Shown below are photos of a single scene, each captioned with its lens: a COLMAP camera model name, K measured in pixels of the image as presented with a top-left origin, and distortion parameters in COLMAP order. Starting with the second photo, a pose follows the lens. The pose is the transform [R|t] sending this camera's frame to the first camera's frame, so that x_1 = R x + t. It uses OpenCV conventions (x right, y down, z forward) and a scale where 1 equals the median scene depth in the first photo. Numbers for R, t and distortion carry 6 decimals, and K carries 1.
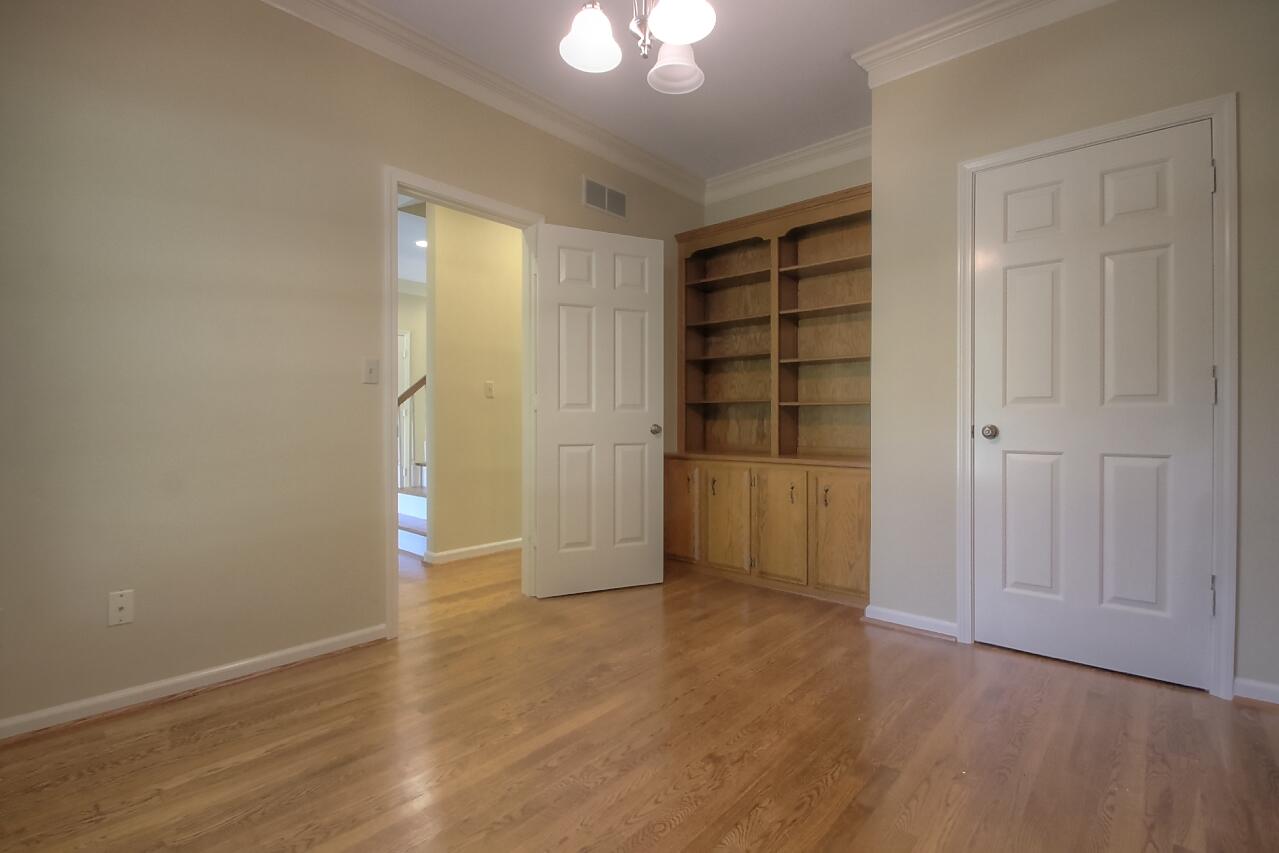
lens RADIAL K [[595.3, 0, 647.3], [0, 595.3, 421.5], [0, 0, 1]] dist [0.035842, -0.022943]
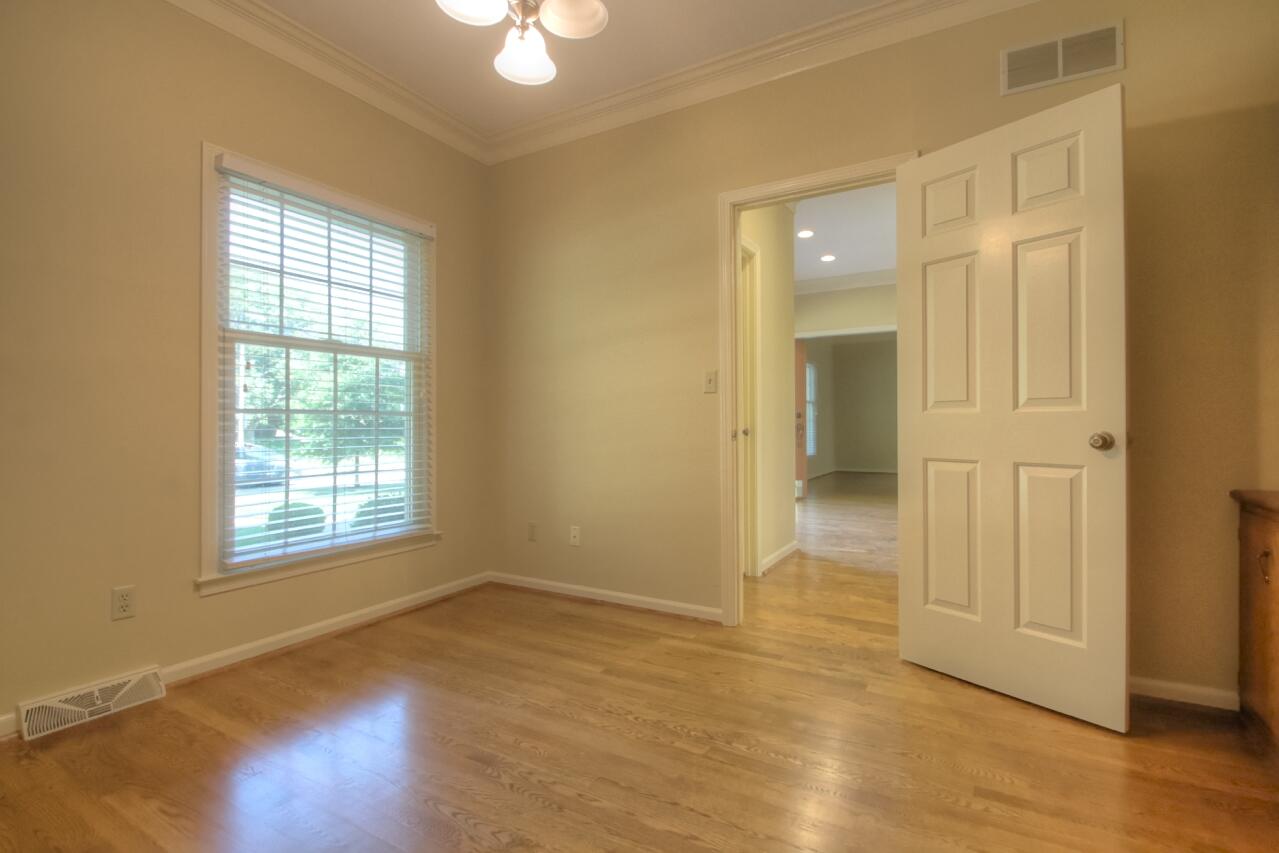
lens RADIAL K [[595.3, 0, 647.3], [0, 595.3, 421.5], [0, 0, 1]] dist [0.035842, -0.022943]
pose [[0.201047, -0.003949, -0.979574, 0.662153], [0.005287, 0.999982, -0.002947, -0.007247], [0.979567, -0.004586, 0.201064, 0.698039]]
